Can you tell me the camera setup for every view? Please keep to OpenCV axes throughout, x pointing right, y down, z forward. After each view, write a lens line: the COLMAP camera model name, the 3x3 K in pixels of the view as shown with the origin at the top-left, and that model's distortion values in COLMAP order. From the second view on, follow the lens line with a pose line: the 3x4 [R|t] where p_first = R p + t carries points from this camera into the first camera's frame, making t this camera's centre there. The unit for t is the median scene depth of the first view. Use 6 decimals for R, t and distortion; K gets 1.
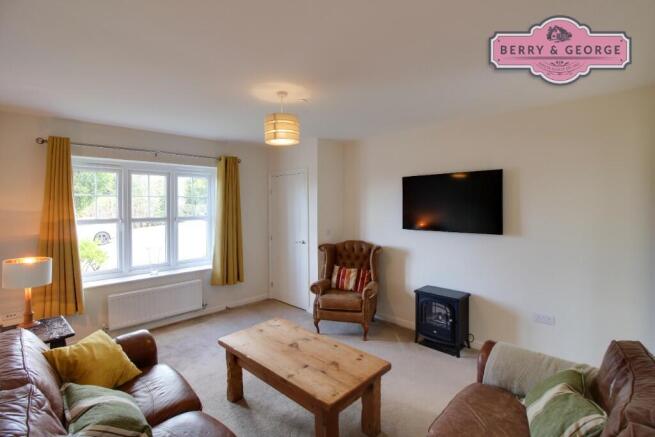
lens RADIAL K [[311.5, 0, 331.9], [0, 311.5, 209.3], [0, 0, 1]] dist [-0.002387, -0.000715]
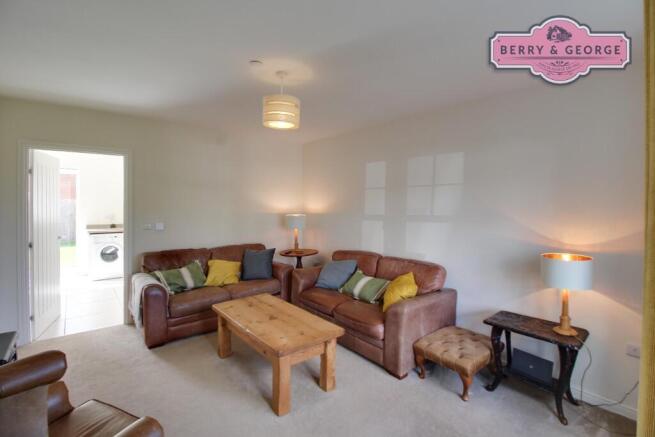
lens RADIAL K [[311.5, 0, 331.9], [0, 311.5, 209.3], [0, 0, 1]] dist [-0.002387, -0.000715]
pose [[-0.993437, -0.009166, 0.114015, -0.285844], [-0.005061, 0.999330, 0.036248, -0.000040], [-0.114271, 0.035433, -0.992818, 1.300868]]
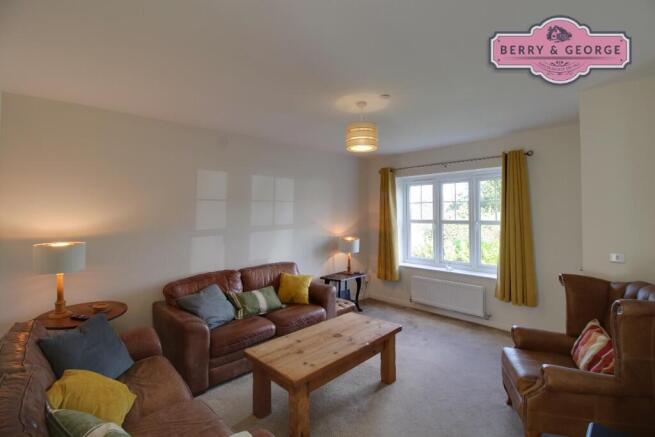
lens RADIAL K [[304.8, 0, 329.1], [0, 304.8, 206.6], [0, 0, 1]] dist [0.002087, -0.011236]
pose [[-0.024263, -0.015482, -0.999586, 0.602851], [-0.009317, 0.999840, -0.015260, -0.002344], [0.999662, 0.008943, -0.024403, 0.619995]]
